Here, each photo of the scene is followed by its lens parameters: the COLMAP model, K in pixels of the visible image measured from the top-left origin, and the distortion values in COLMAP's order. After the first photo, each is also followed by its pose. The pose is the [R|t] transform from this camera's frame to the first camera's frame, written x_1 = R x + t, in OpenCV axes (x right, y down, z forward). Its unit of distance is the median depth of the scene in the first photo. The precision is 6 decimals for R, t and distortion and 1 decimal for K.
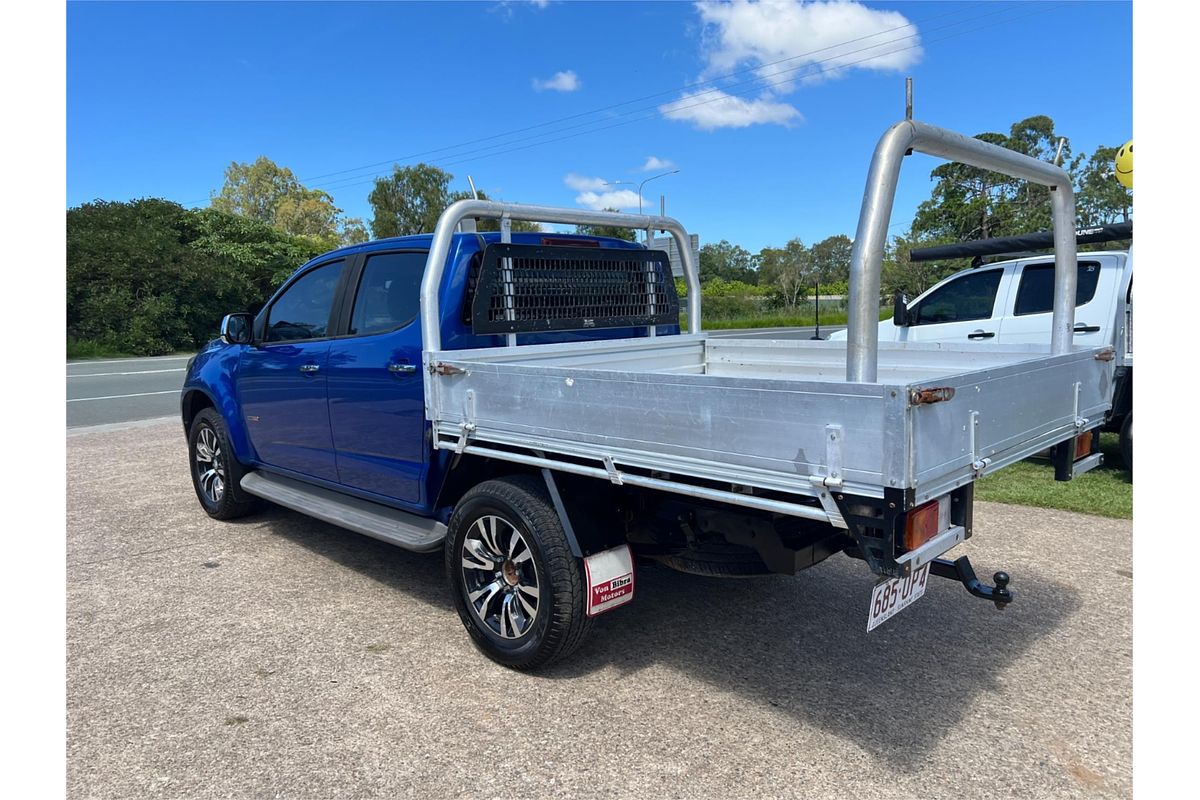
lens RADIAL K [[808.1, 0, 597.0], [0, 808.1, 404.5], [0, 0, 1]] dist [0.038334, -0.039928]
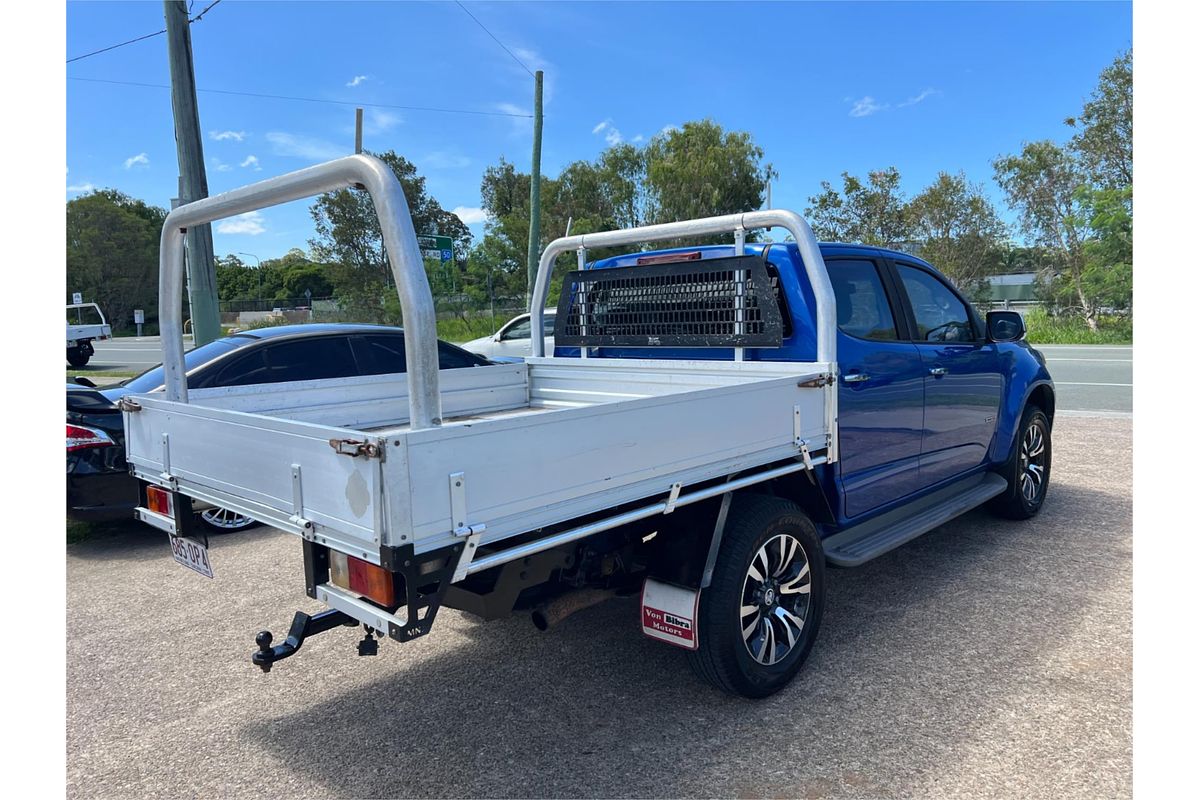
lens RADIAL K [[808.1, 0, 602.9], [0, 808.1, 398.1], [0, 0, 1]] dist [0.038334, -0.039928]
pose [[0.006852, 0.124662, -0.992176, 0.831767], [-0.091812, 0.988086, 0.123514, -0.127362], [0.995753, 0.090247, 0.018216, 0.801216]]
